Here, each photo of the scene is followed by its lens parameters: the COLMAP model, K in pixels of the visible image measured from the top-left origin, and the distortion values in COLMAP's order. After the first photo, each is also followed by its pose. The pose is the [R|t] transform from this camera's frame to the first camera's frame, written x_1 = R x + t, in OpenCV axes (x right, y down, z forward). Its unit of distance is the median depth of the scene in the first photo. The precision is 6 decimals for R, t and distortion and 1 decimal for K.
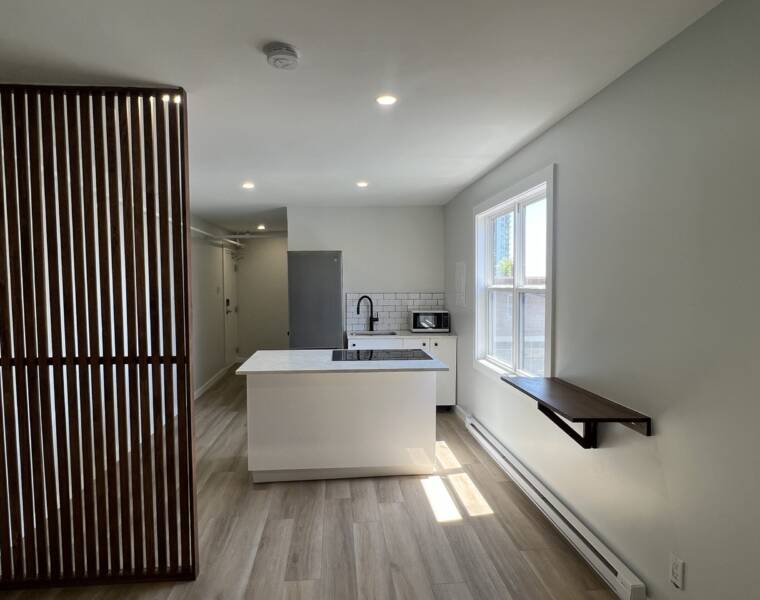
lens RADIAL K [[464.1, 0, 370.7], [0, 464.1, 308.2], [0, 0, 1]] dist [-0.002233, 0.000326]
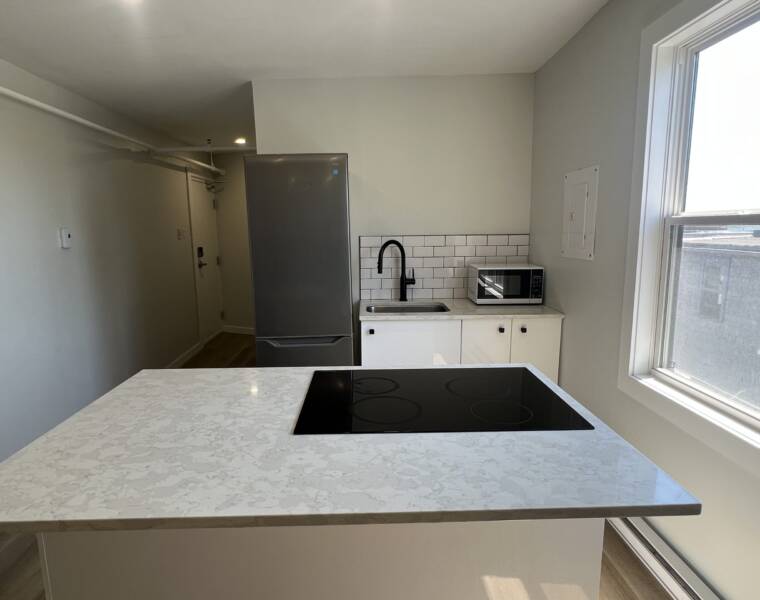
lens RADIAL K [[464.1, 0, 370.7], [0, 464.1, 308.2], [0, 0, 1]] dist [-0.002233, 0.000326]
pose [[0.998146, -0.000371, -0.060868, -0.004842], [0.007444, 0.993218, 0.116028, -0.013442], [0.060412, -0.116266, 0.991379, 0.560467]]
